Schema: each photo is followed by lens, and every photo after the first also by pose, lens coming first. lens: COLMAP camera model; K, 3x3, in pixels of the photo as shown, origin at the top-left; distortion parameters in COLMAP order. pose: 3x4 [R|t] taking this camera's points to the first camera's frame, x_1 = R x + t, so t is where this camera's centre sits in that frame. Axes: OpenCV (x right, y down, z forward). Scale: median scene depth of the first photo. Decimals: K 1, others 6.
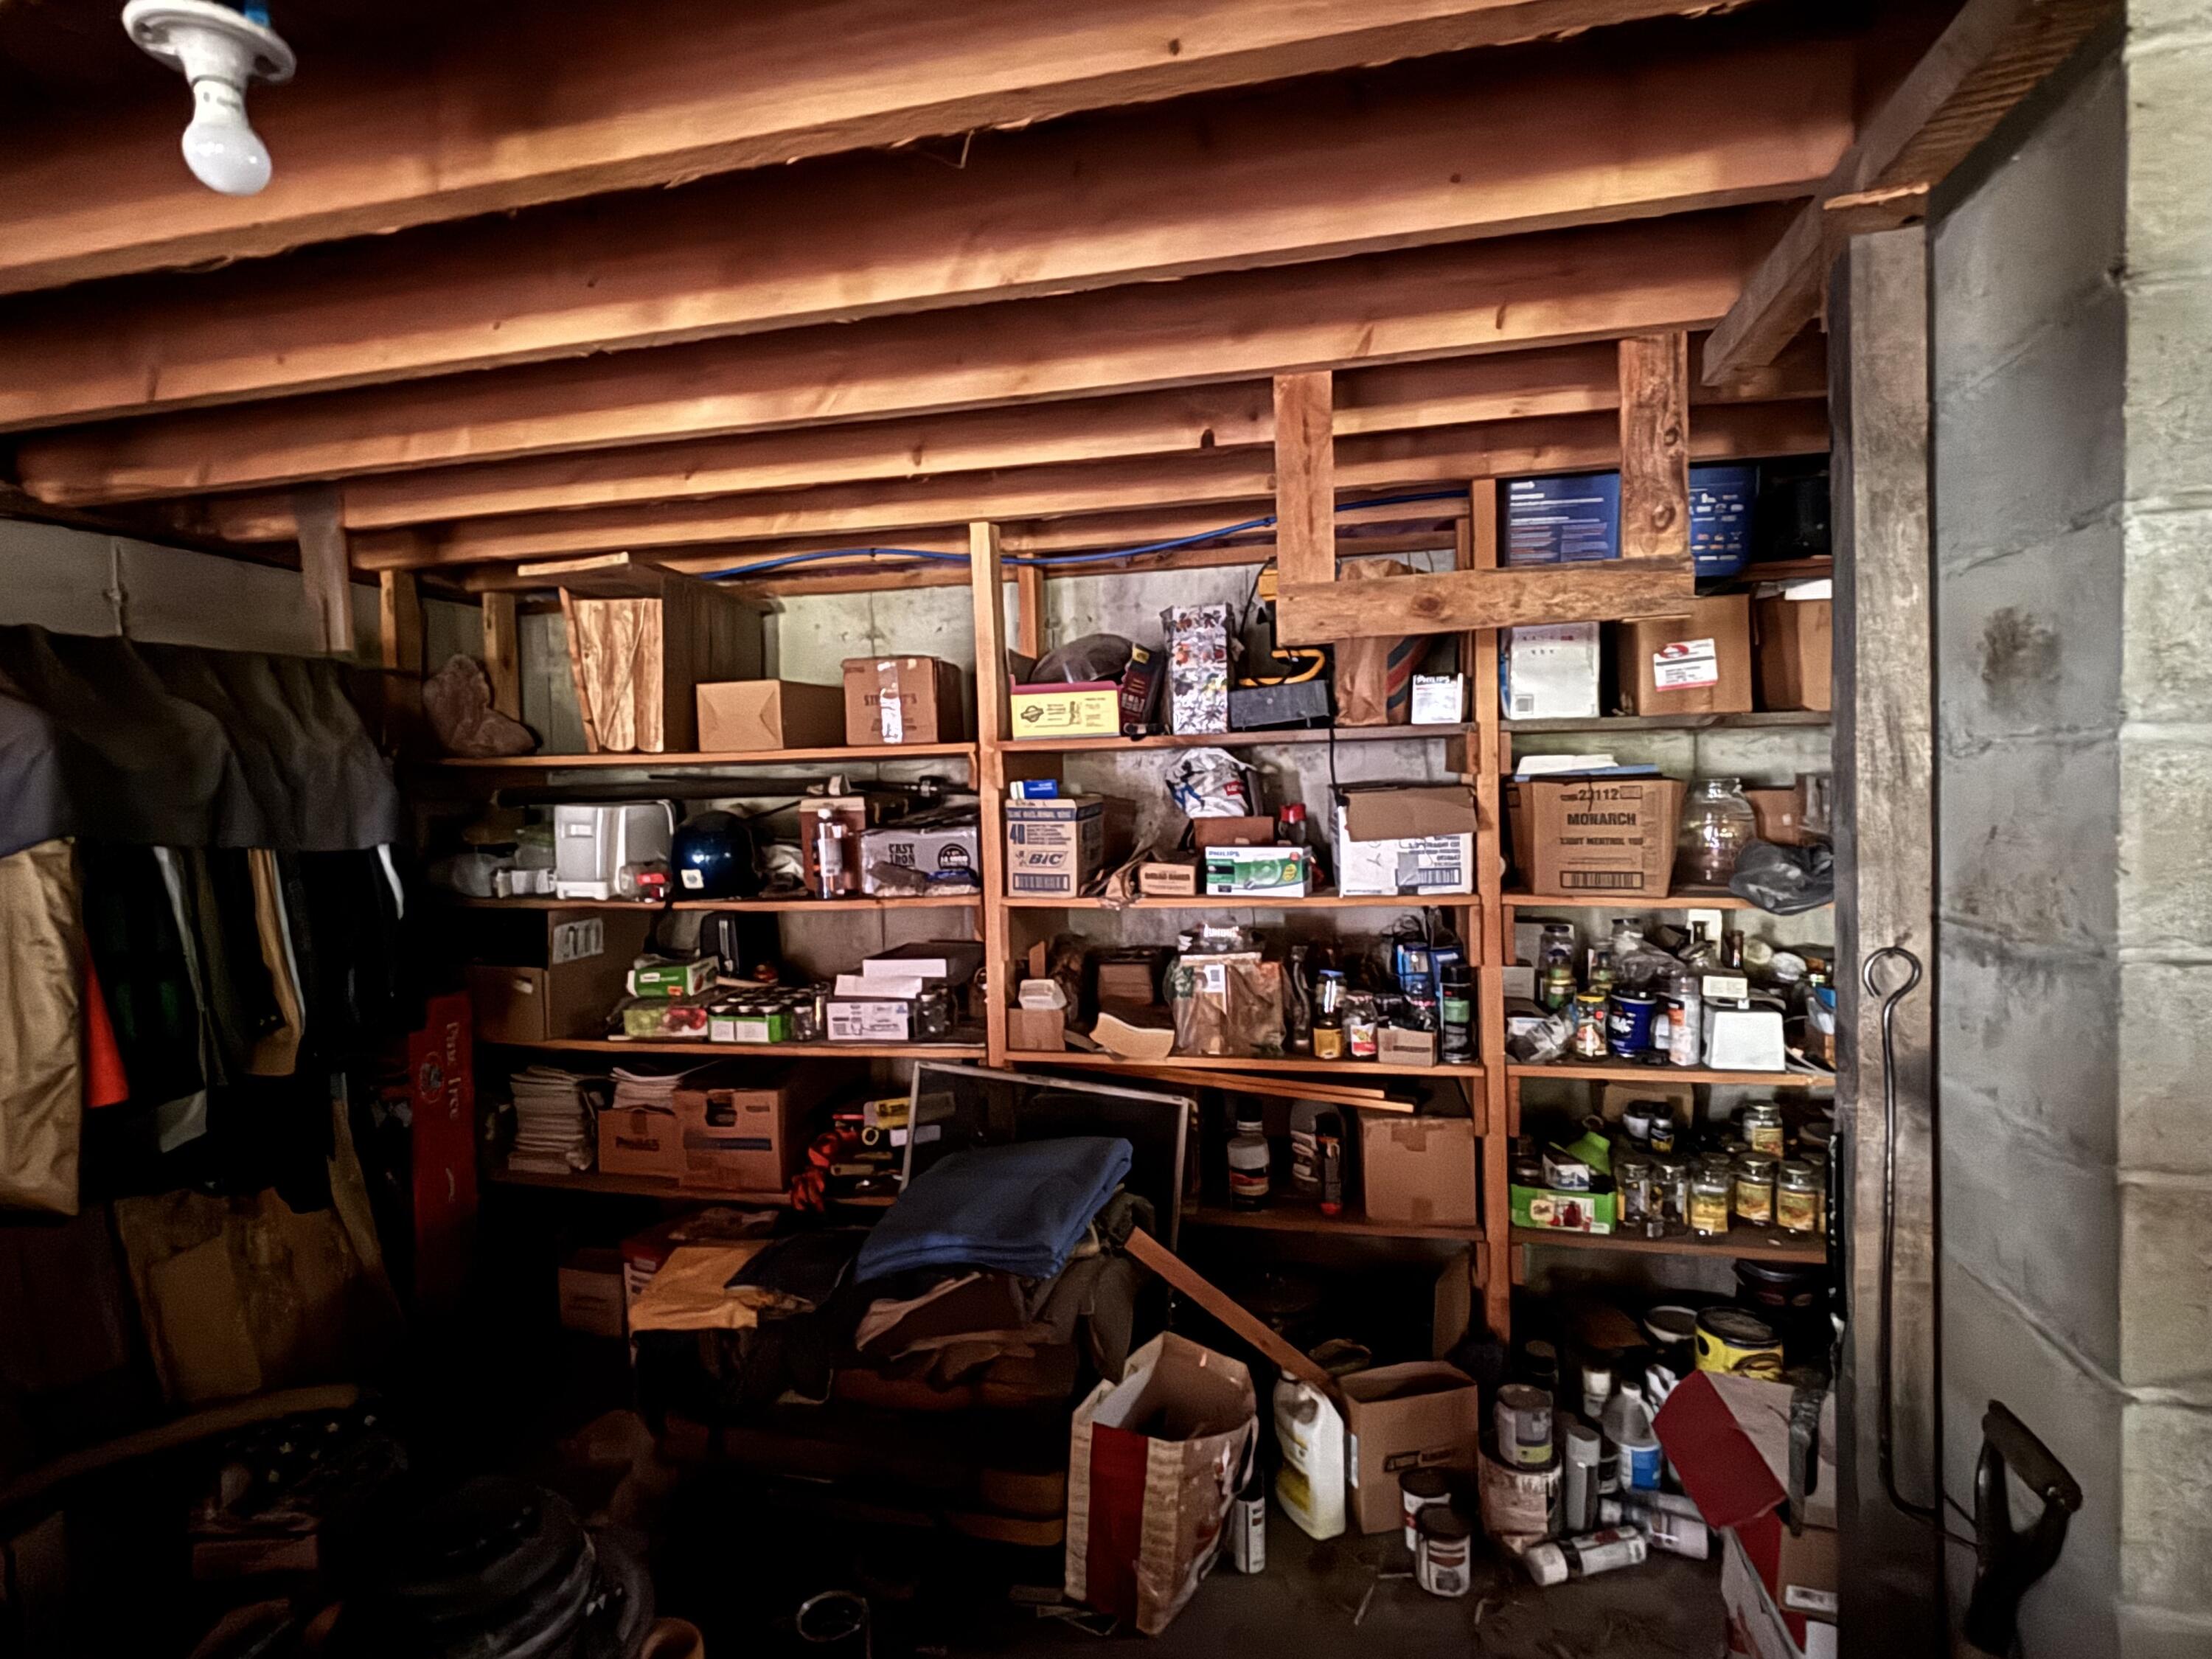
lens RADIAL K [[1084.0, 0, 1104.2], [0, 1084.0, 822.0], [0, 0, 1]] dist [-0.022823, -0.000321]
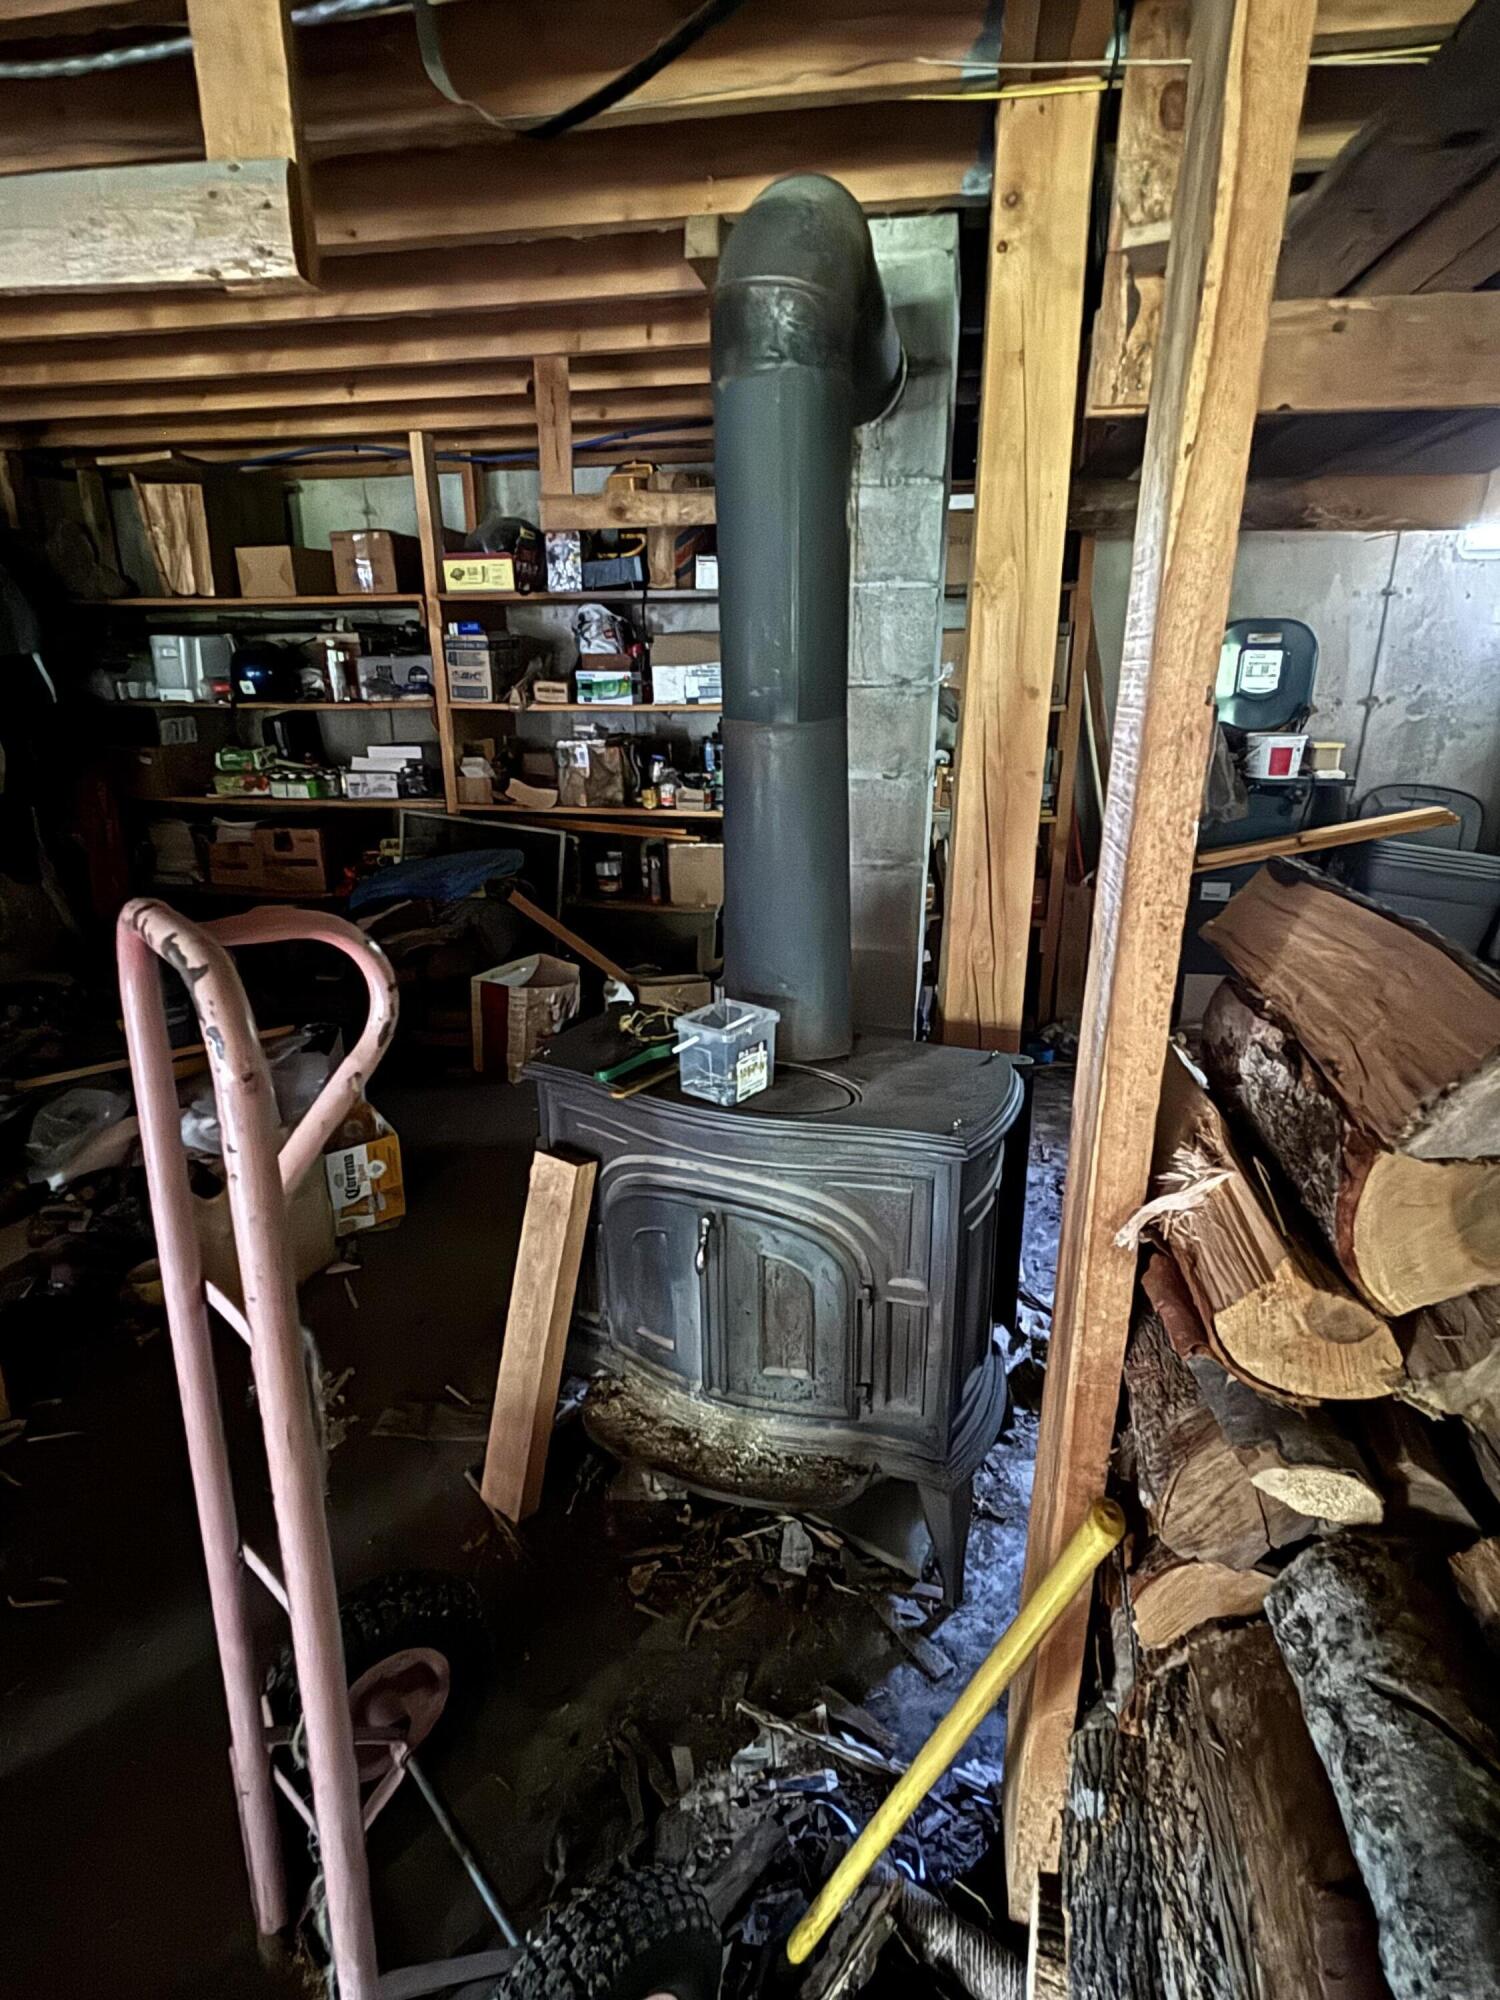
lens RADIAL K [[980.1, 0, 744.8], [0, 980.1, 1005.6], [0, 0, 1]] dist [-0.022823, -0.000321]
pose [[0.999300, 0.018149, 0.032718, 0.290164], [-0.027144, 0.953513, 0.300126, 0.052626], [-0.025751, -0.300804, 0.953338, -0.468644]]
